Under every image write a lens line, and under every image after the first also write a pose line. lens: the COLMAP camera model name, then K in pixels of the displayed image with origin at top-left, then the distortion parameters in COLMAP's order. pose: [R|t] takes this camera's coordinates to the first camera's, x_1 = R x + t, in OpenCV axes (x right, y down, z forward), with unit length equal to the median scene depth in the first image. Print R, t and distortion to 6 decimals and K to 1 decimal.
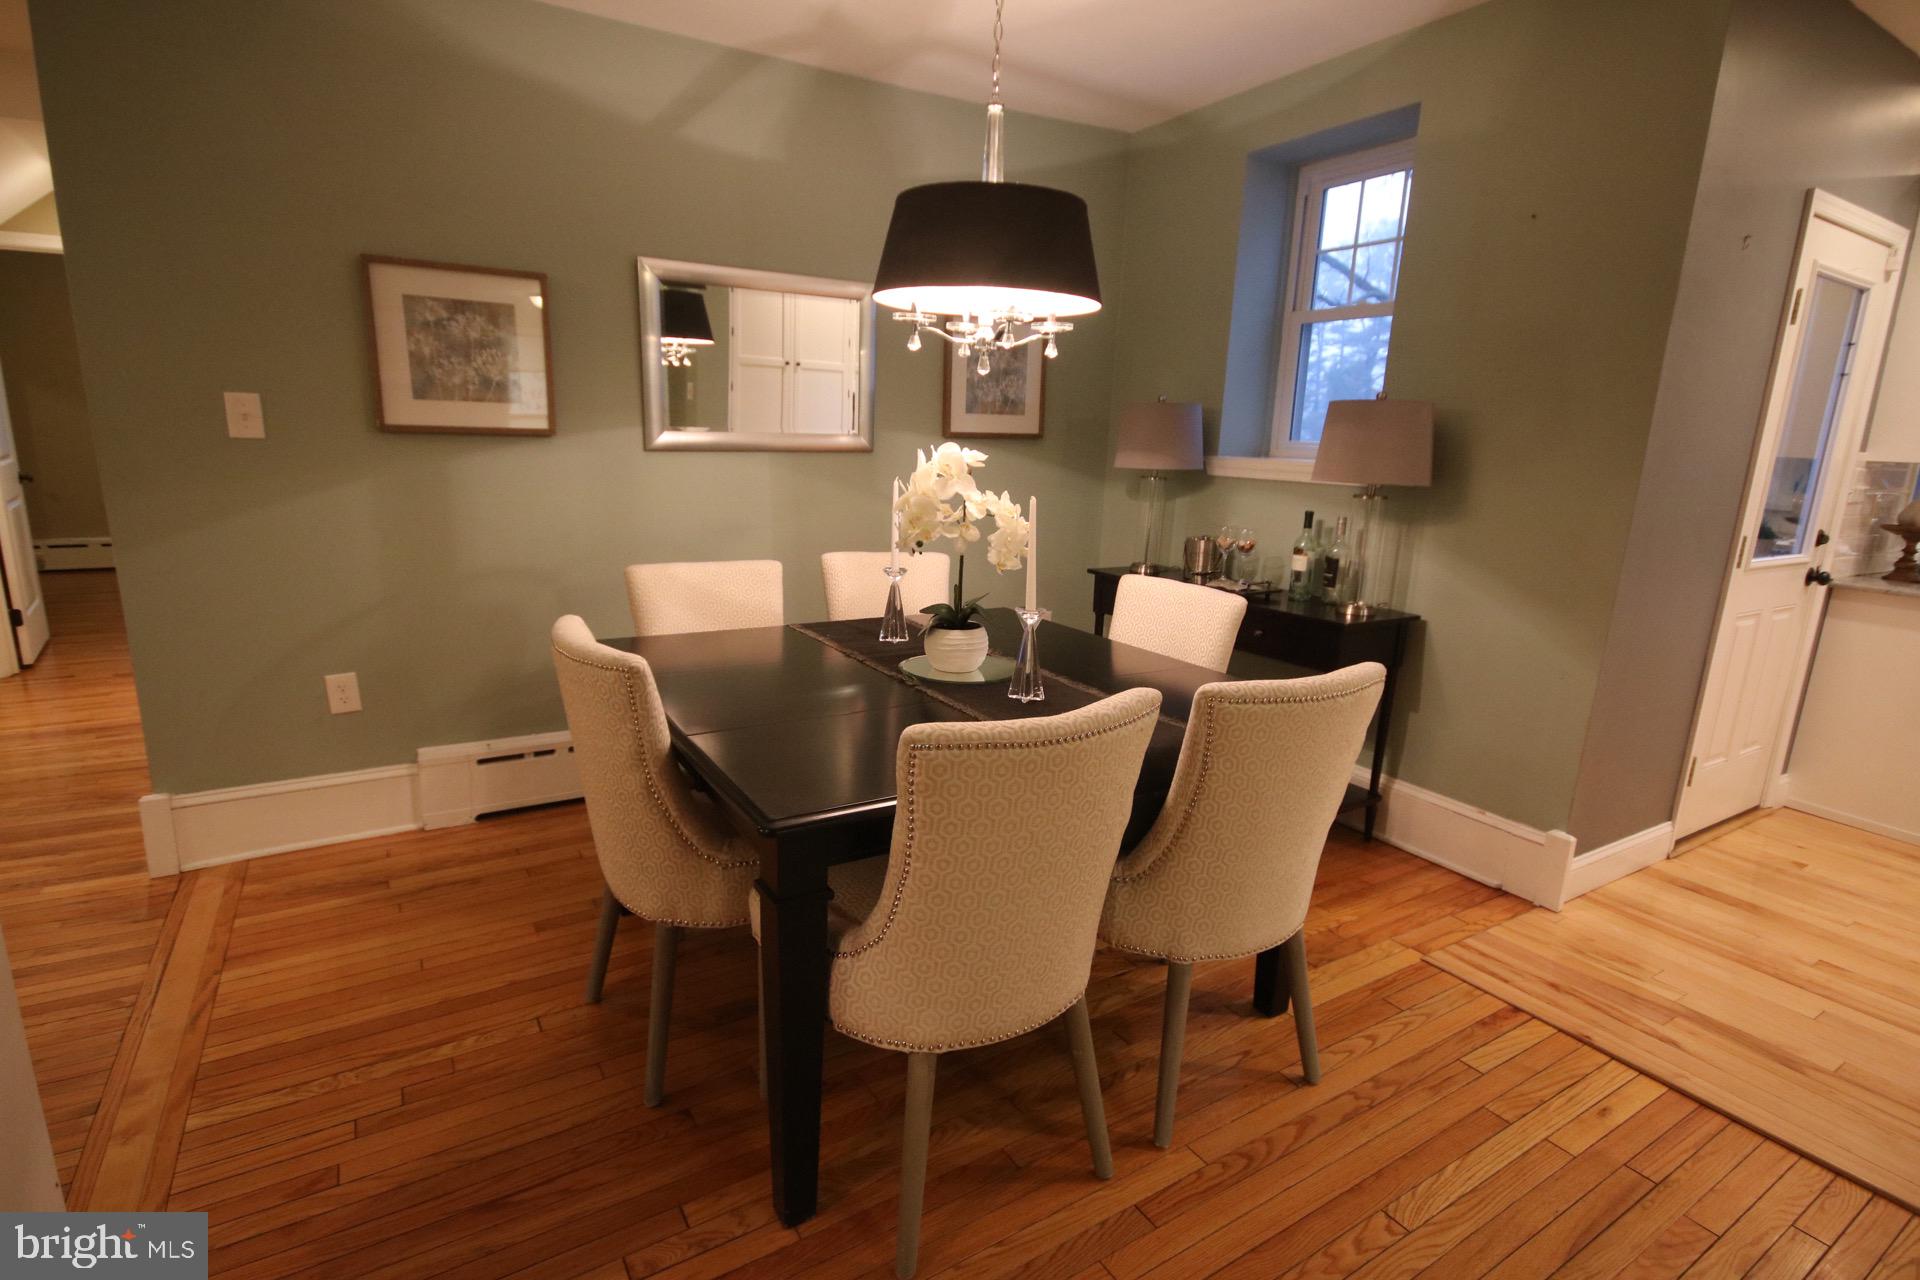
lens RADIAL K [[929.0, 0, 963.0], [0, 929.0, 636.8], [0, 0, 1]] dist [0.006803, -0.007322]
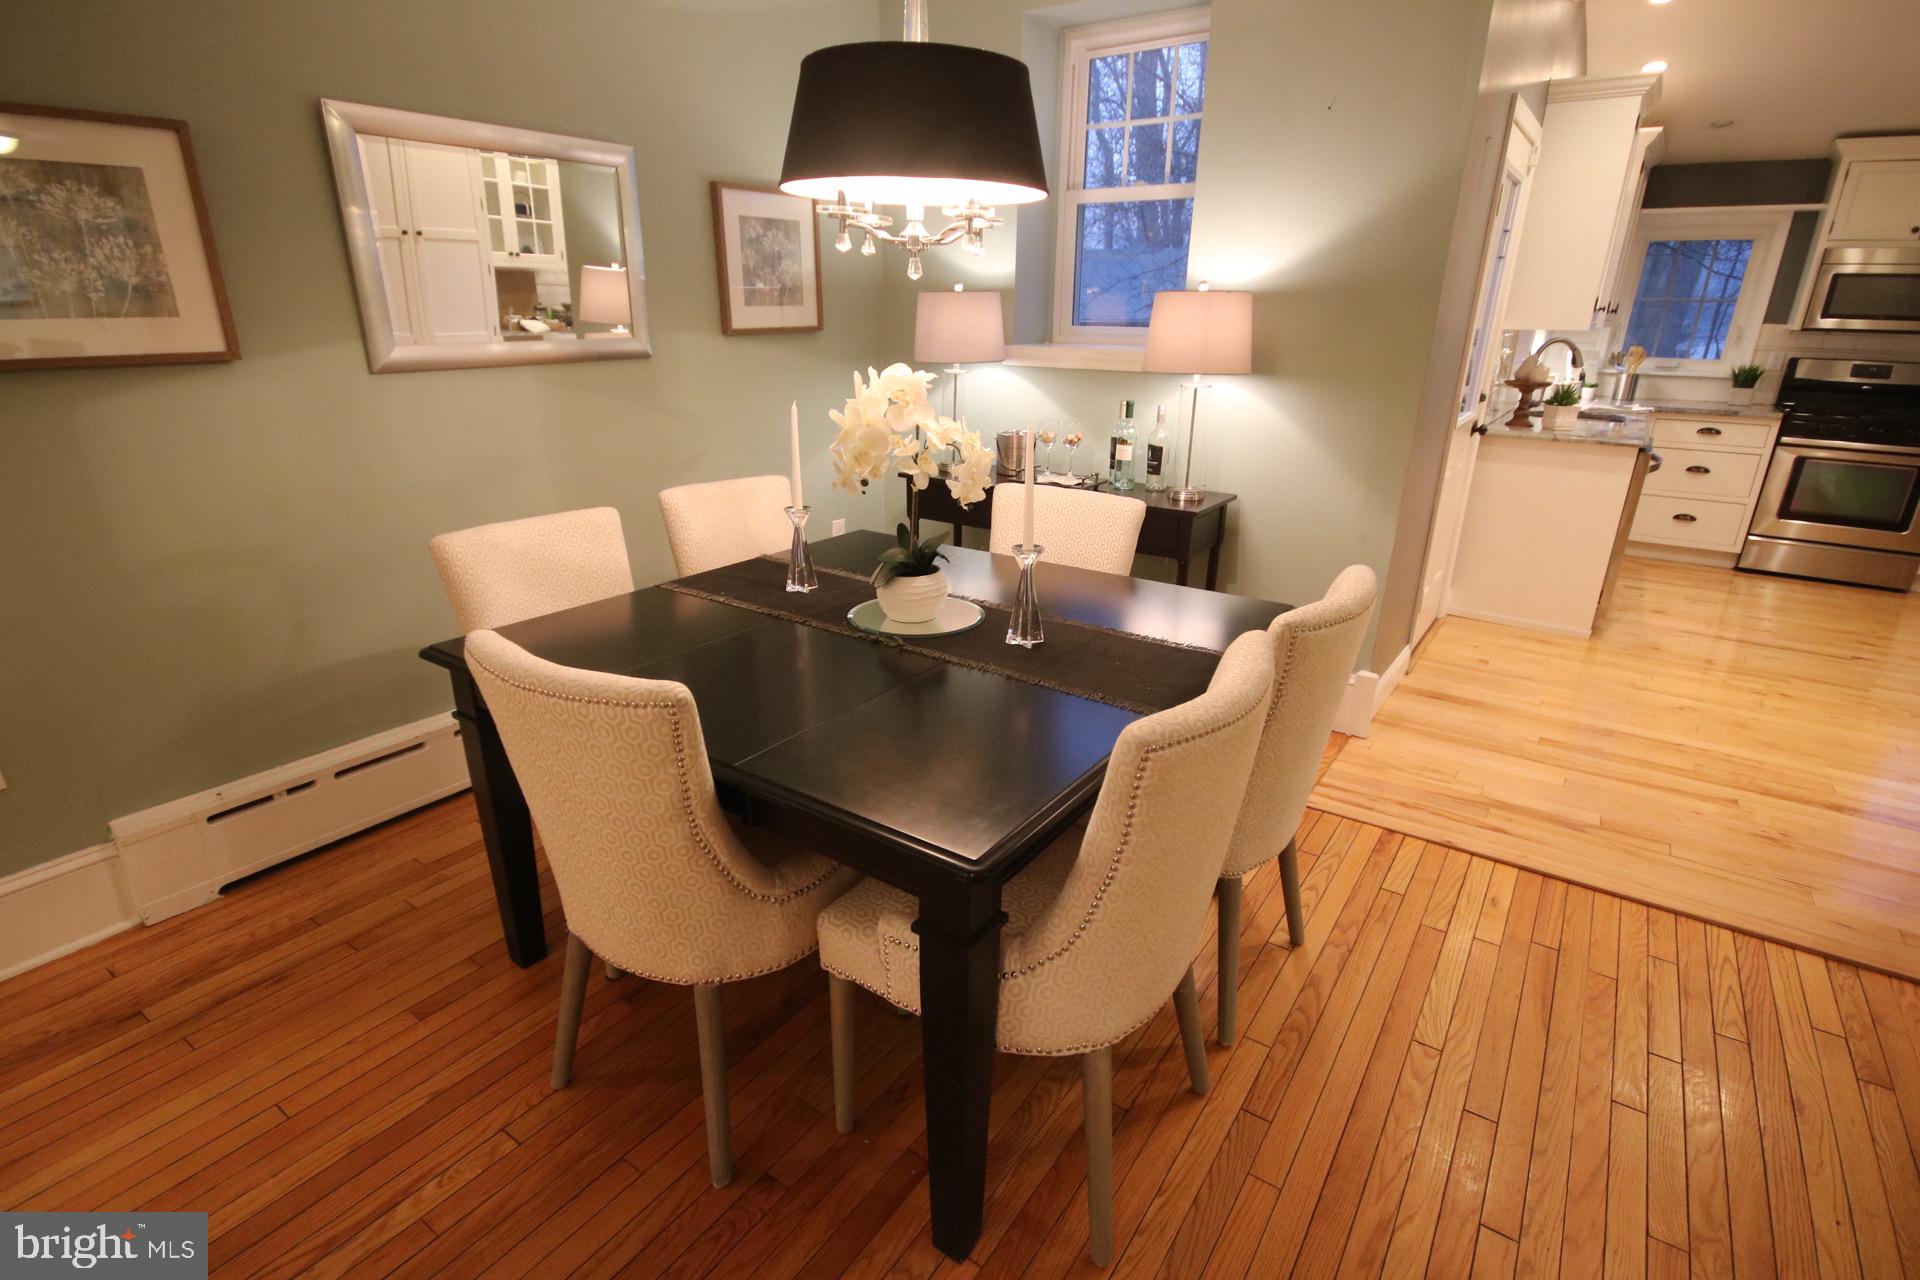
lens RADIAL K [[929.0, 0, 964.3], [0, 929.0, 637.5], [0, 0, 1]] dist [0.006803, -0.007322]
pose [[0.918995, -0.154298, 0.362823, -0.244455], [0.104216, 0.982576, 0.153891, -0.066683], [-0.380247, -0.103613, 0.919063, 0.122445]]
